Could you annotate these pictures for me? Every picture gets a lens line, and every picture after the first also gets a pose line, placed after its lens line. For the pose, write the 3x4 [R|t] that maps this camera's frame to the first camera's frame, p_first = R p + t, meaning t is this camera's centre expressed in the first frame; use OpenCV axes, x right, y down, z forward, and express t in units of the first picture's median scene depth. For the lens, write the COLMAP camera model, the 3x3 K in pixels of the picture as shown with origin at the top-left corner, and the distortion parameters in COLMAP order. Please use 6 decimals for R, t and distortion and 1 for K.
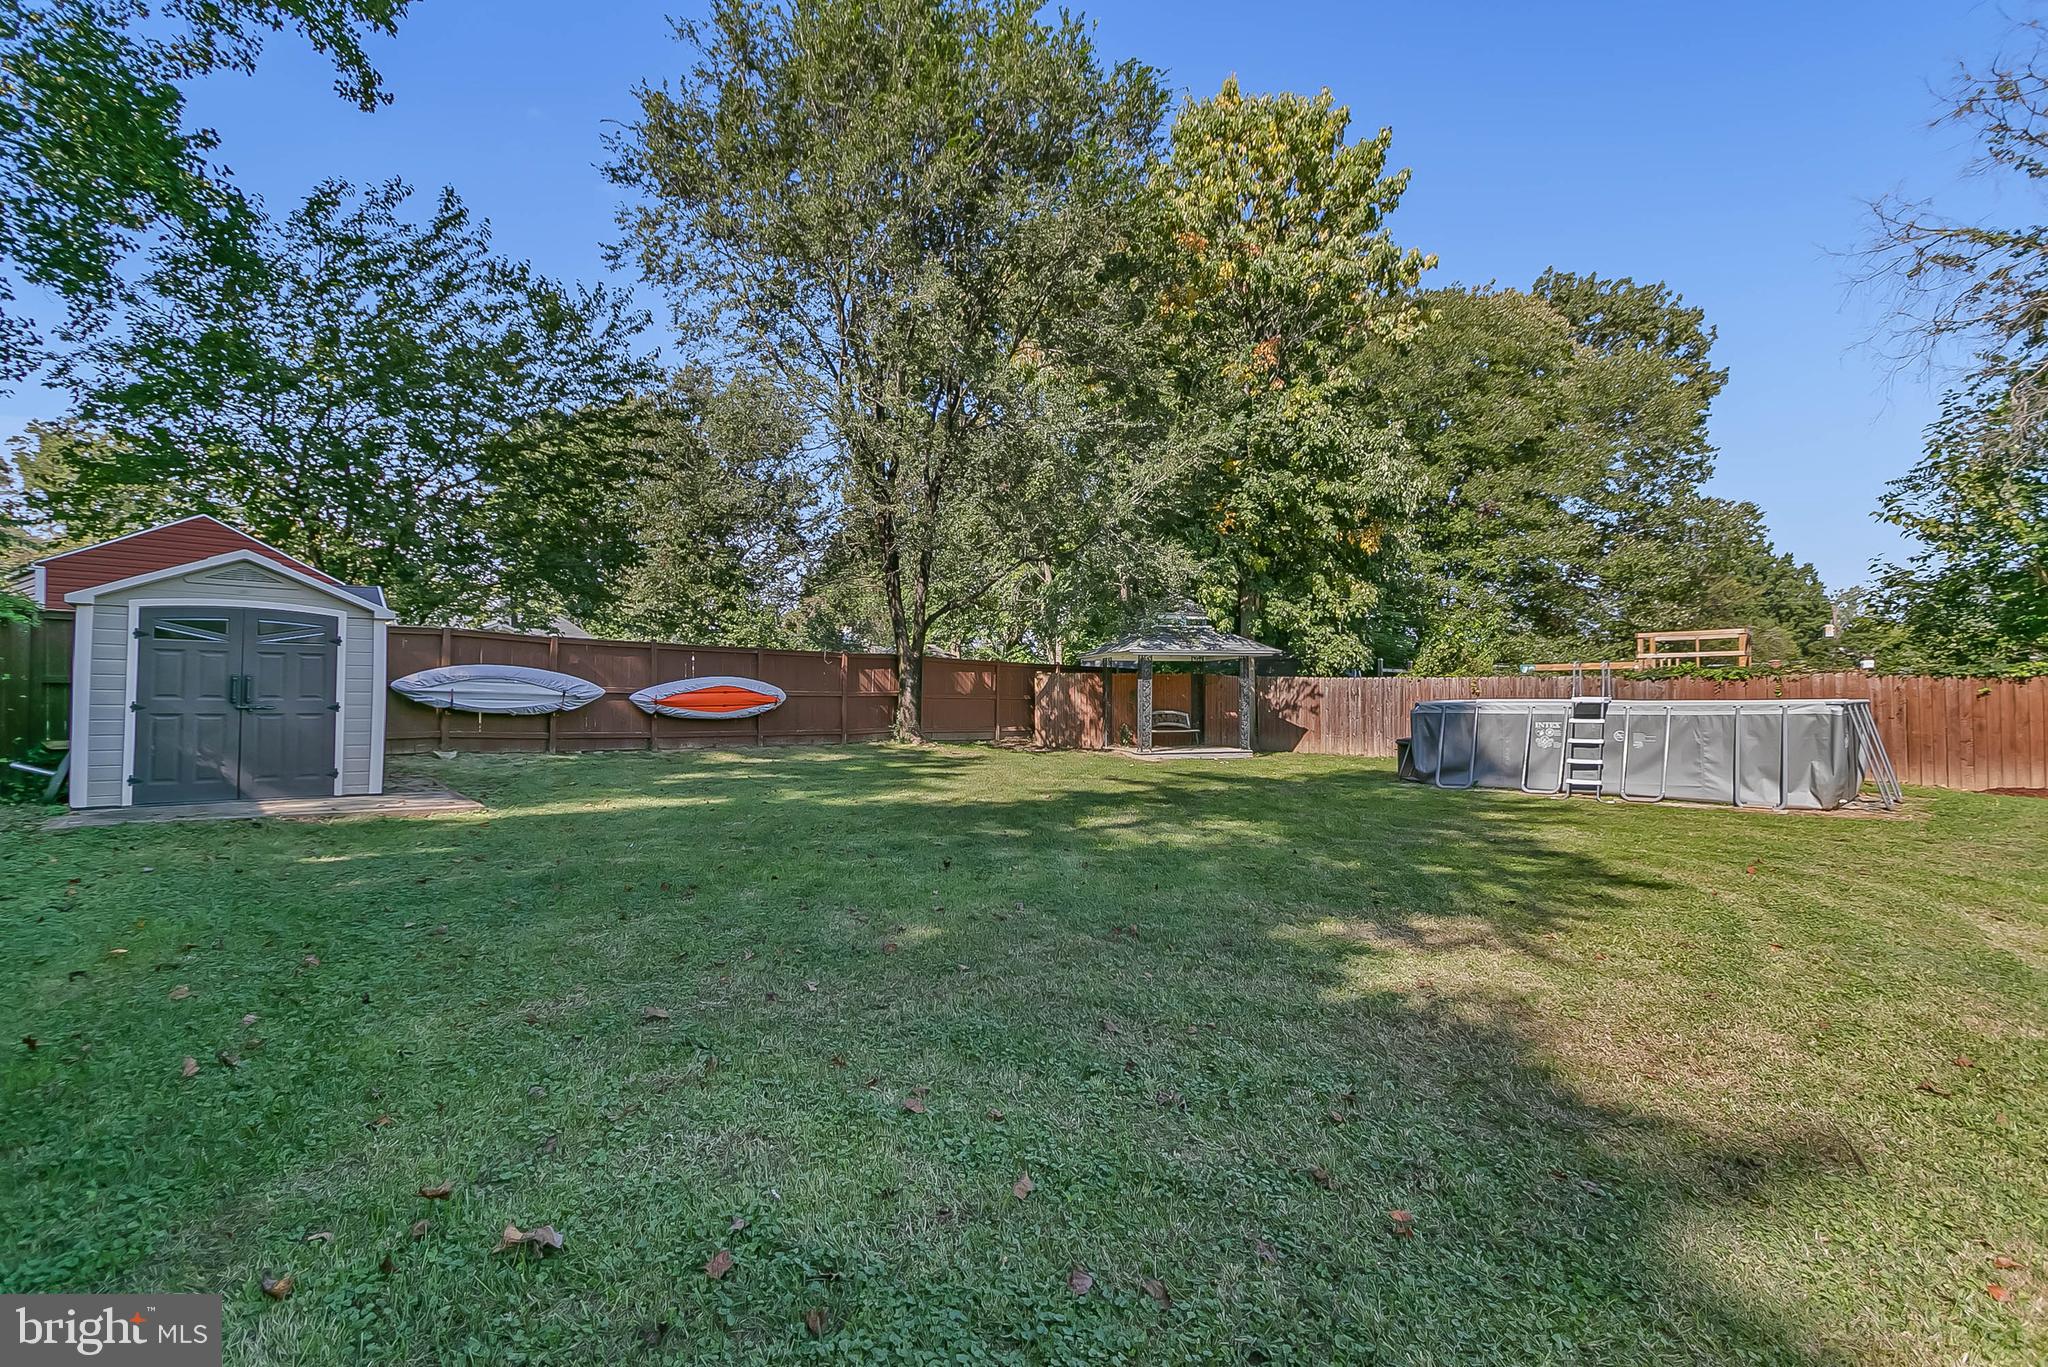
lens RADIAL K [[963.0, 0, 1023.7], [0, 963.0, 680.9], [0, 0, 1]] dist [0.013102, -0.004861]
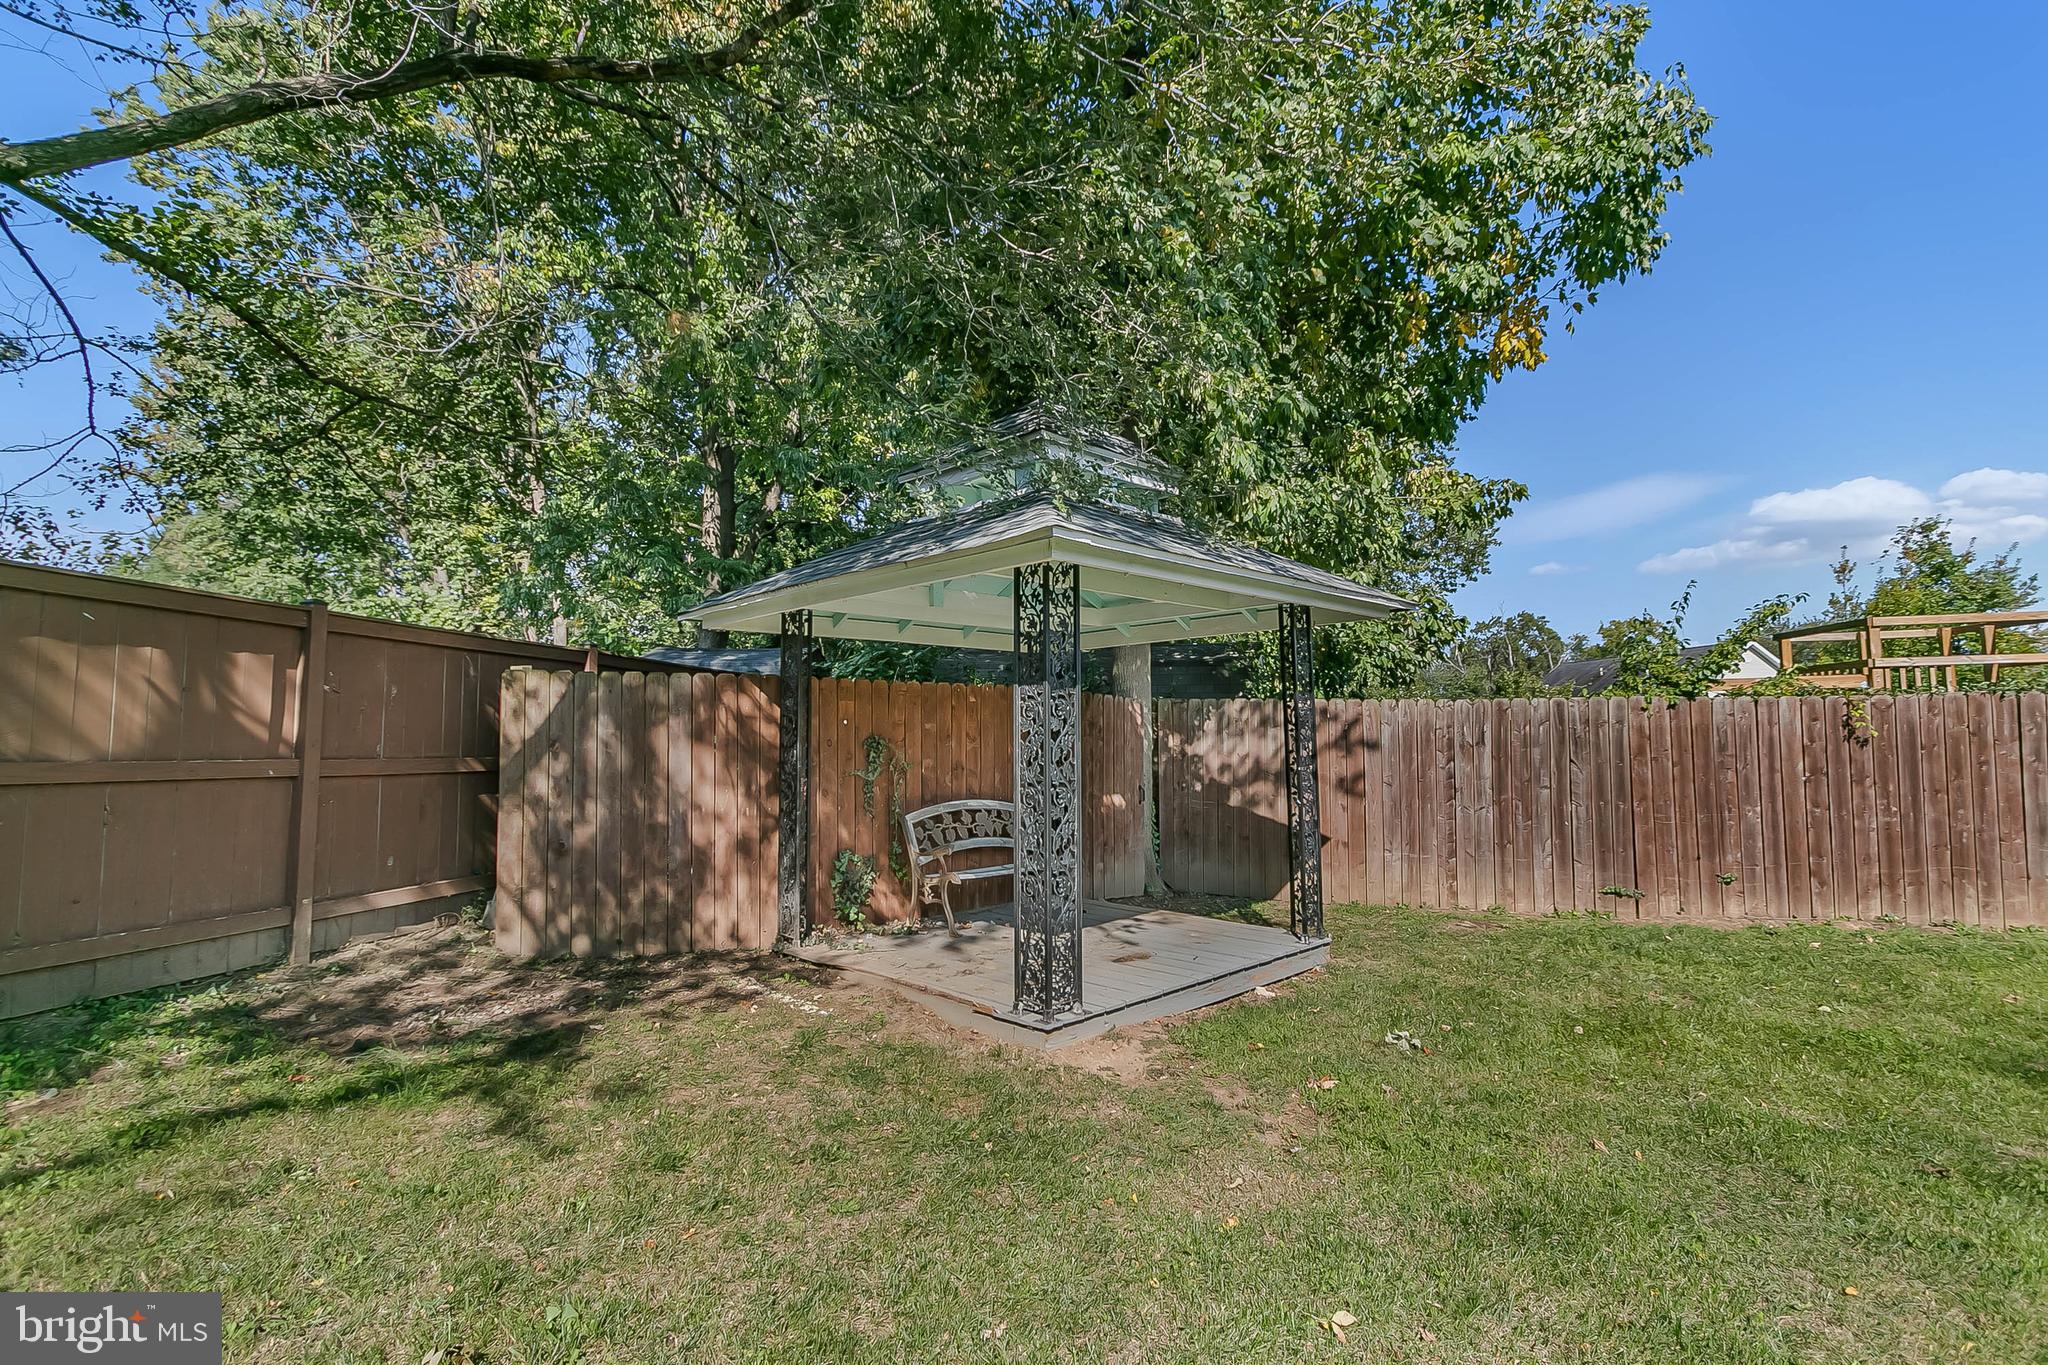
lens RADIAL K [[963.0, 0, 1020.0], [0, 963.0, 674.7], [0, 0, 1]] dist [0.013102, -0.004861]
pose [[0.857050, 0.028413, 0.514450, -0.003710], [-0.003172, 0.998750, -0.049876, 0.006260], [-0.515224, 0.041114, 0.856069, 0.713366]]
